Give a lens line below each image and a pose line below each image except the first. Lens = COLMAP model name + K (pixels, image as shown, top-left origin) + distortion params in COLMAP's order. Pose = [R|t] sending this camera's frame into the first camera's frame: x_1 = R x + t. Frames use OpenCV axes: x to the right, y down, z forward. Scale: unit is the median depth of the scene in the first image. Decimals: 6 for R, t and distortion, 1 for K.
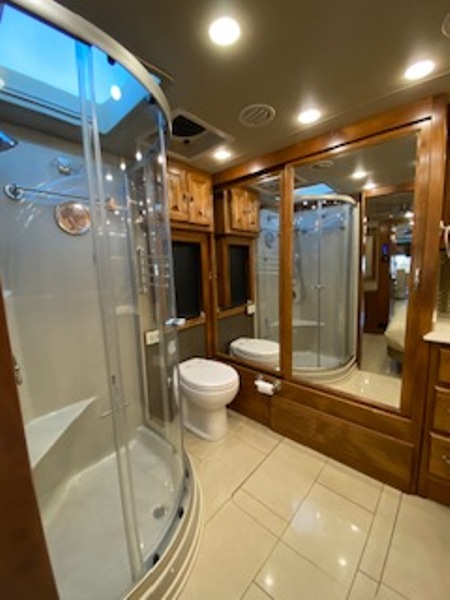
lens RADIAL K [[236.9, 0, 224.6], [0, 236.9, 298.6], [0, 0, 1]] dist [-0.028105, -0.002679]
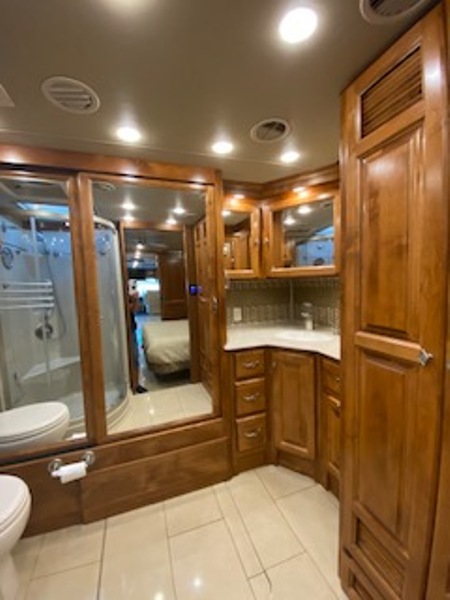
lens RADIAL K [[236.9, 0, 222.2], [0, 236.9, 294.3], [0, 0, 1]] dist [-0.028105, -0.002679]
pose [[0.484140, -0.037539, 0.874185, -0.223644], [0.137967, 0.989856, -0.033903, -0.068630], [-0.864045, 0.137023, 0.484408, 0.264558]]
